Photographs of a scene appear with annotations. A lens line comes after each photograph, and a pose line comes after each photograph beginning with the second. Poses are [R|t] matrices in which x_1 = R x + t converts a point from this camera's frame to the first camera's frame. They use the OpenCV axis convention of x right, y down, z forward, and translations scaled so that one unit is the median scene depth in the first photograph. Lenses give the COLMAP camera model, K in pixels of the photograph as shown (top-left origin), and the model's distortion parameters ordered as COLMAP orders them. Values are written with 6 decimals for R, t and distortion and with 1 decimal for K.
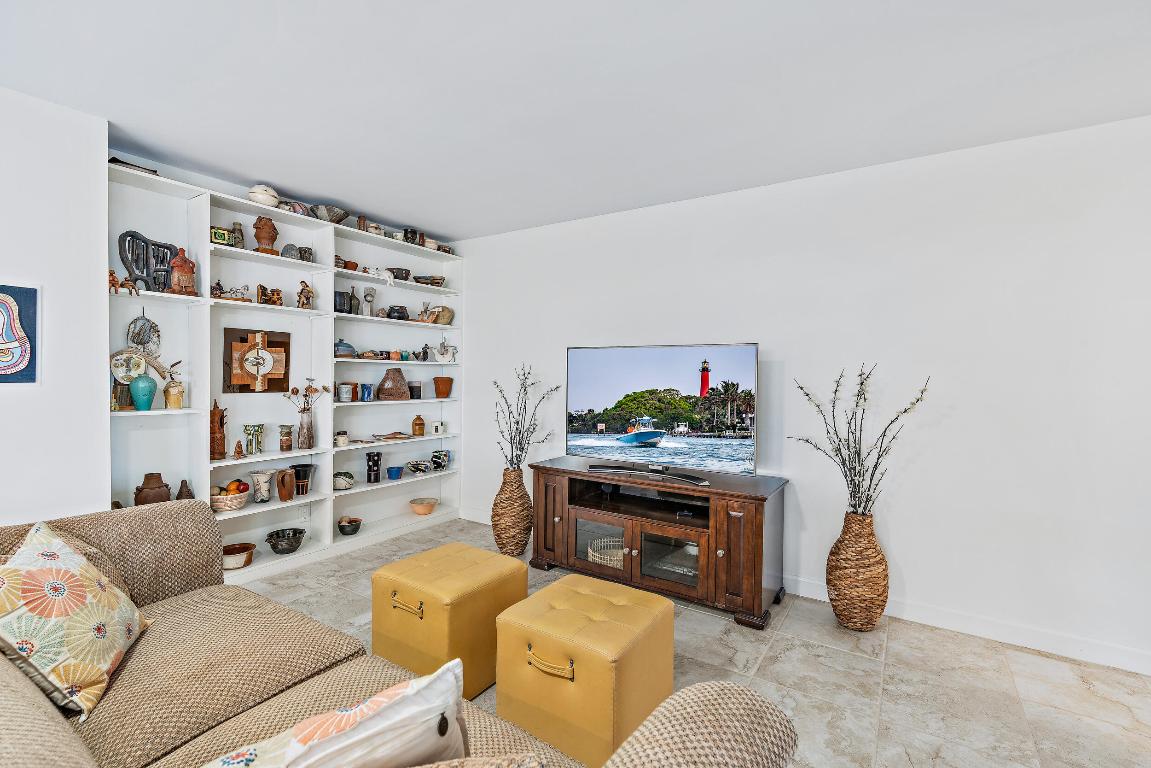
lens RADIAL K [[520.7, 0, 575.5], [0, 520.7, 384.0], [0, 0, 1]] dist [-0.001862, -0.000037]
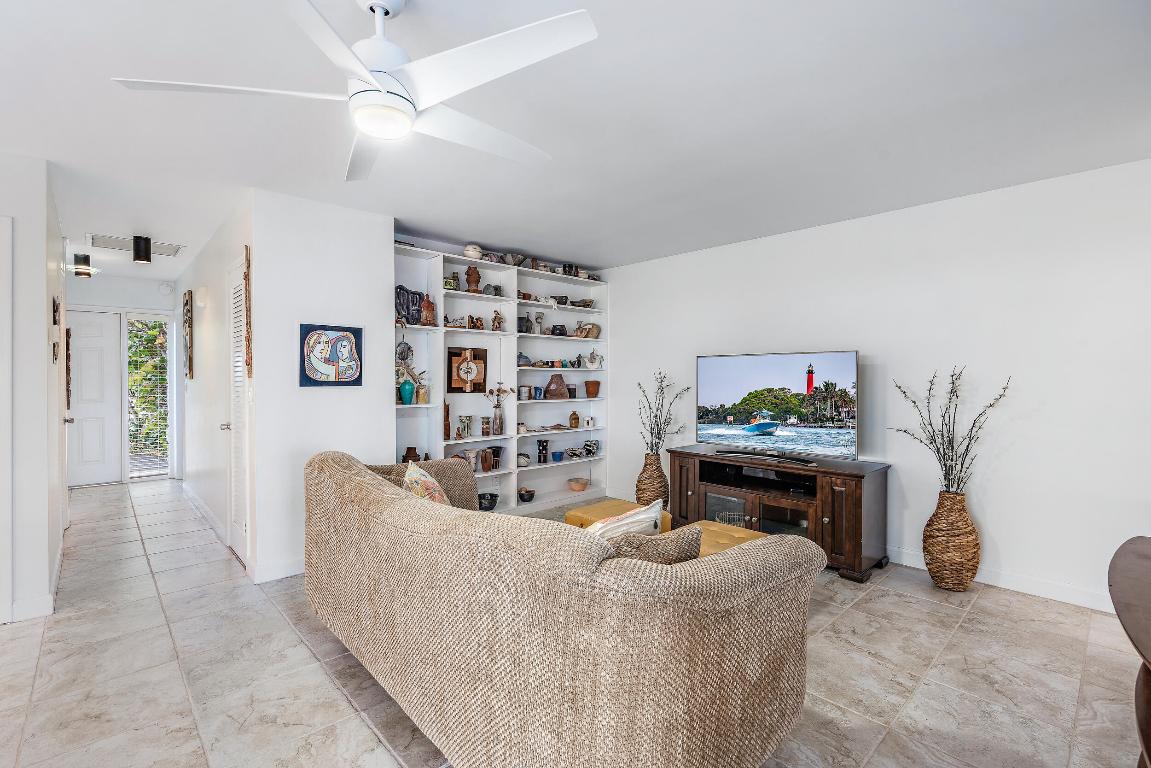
lens RADIAL K [[520.7, 0, 575.5], [0, 520.7, 384.0], [0, 0, 1]] dist [-0.001862, -0.000037]
pose [[0.972849, -0.007143, -0.231330, -0.011210], [0.005547, 0.999956, -0.007551, 0.004886], [0.231374, 0.006063, 0.972846, -0.286829]]
